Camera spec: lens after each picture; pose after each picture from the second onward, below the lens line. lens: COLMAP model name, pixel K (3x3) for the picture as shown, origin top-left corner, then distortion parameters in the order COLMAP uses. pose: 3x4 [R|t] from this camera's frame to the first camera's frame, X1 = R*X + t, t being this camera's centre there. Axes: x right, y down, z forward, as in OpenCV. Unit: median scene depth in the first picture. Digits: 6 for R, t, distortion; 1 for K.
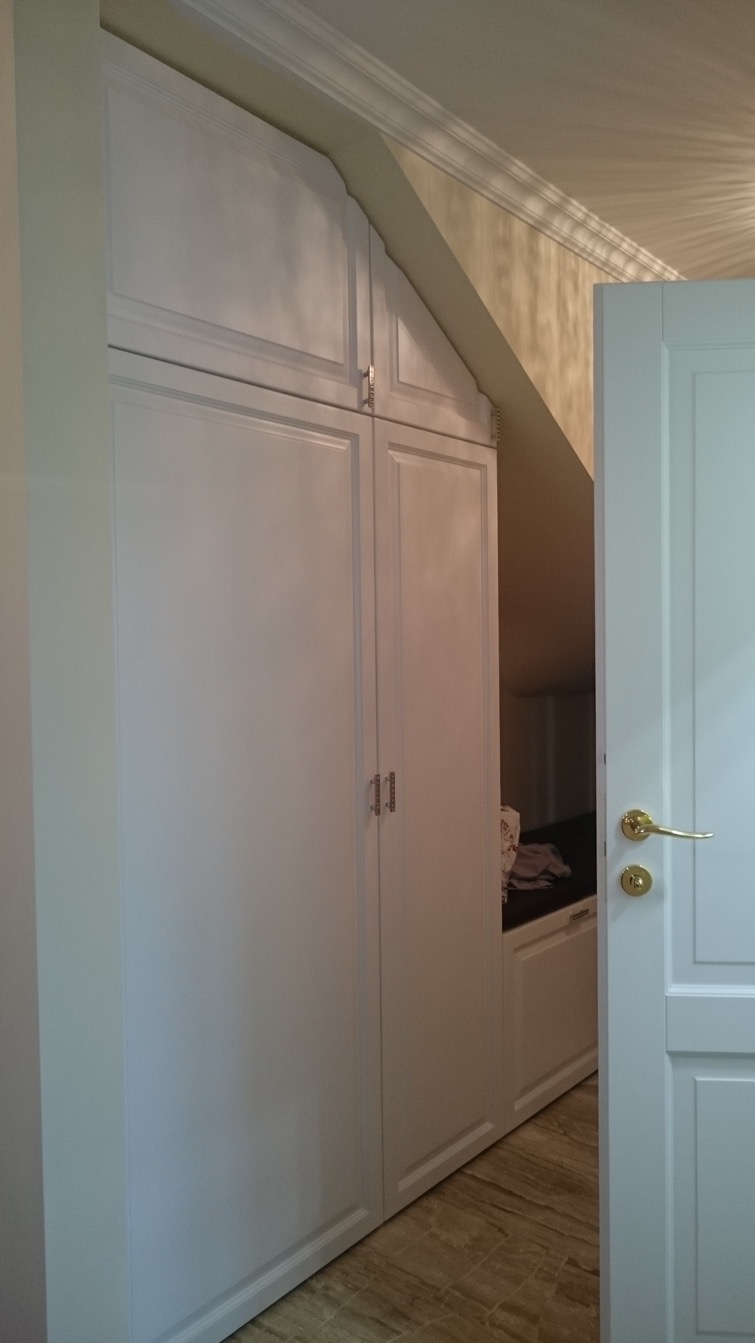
lens RADIAL K [[1030.3, 0, 379.6], [0, 1030.3, 665.5], [0, 0, 1]] dist [0.004025, 0.001502]
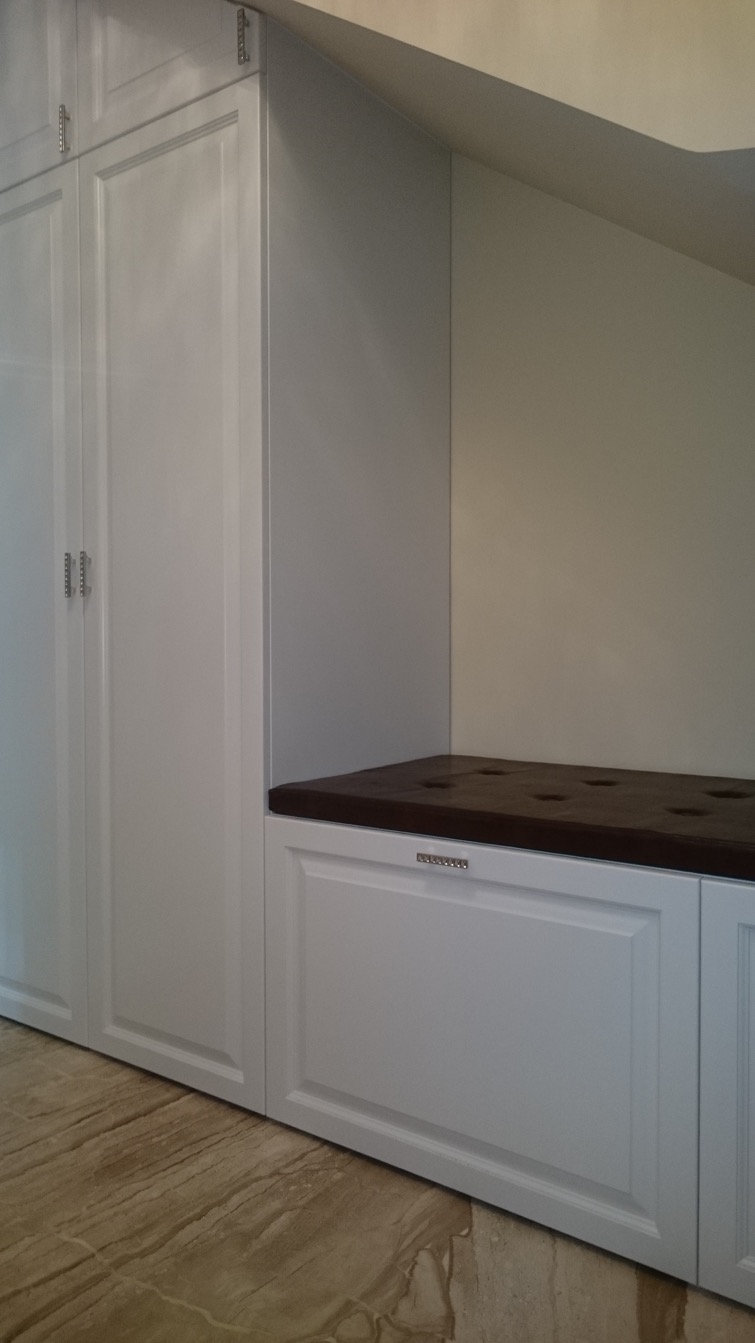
lens RADIAL K [[990.9, 0, 377.5], [0, 990.9, 671.5], [0, 0, 1]] dist [0.002039, -0.002236]
pose [[0.034280, 0.042536, -0.998507, 0.886556], [-0.021115, 0.998902, 0.041828, 0.166994], [0.999189, 0.019649, 0.035140, 1.234381]]
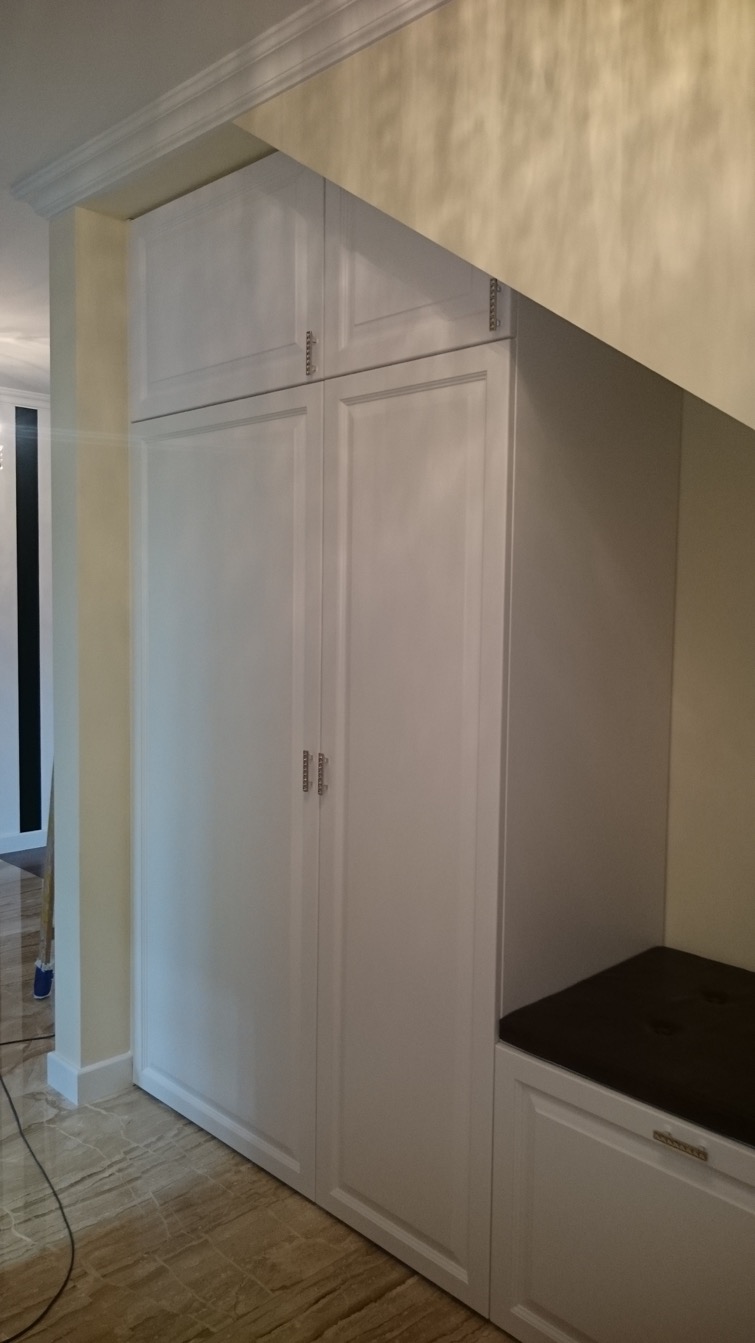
lens RADIAL K [[990.9, 0, 377.5], [0, 990.9, 671.5], [0, 0, 1]] dist [0.002039, -0.002236]
pose [[-0.123141, 0.075899, -0.989483, 0.911443], [-0.034688, 0.996133, 0.080726, -0.048090], [0.991783, 0.044264, -0.120032, 1.165792]]
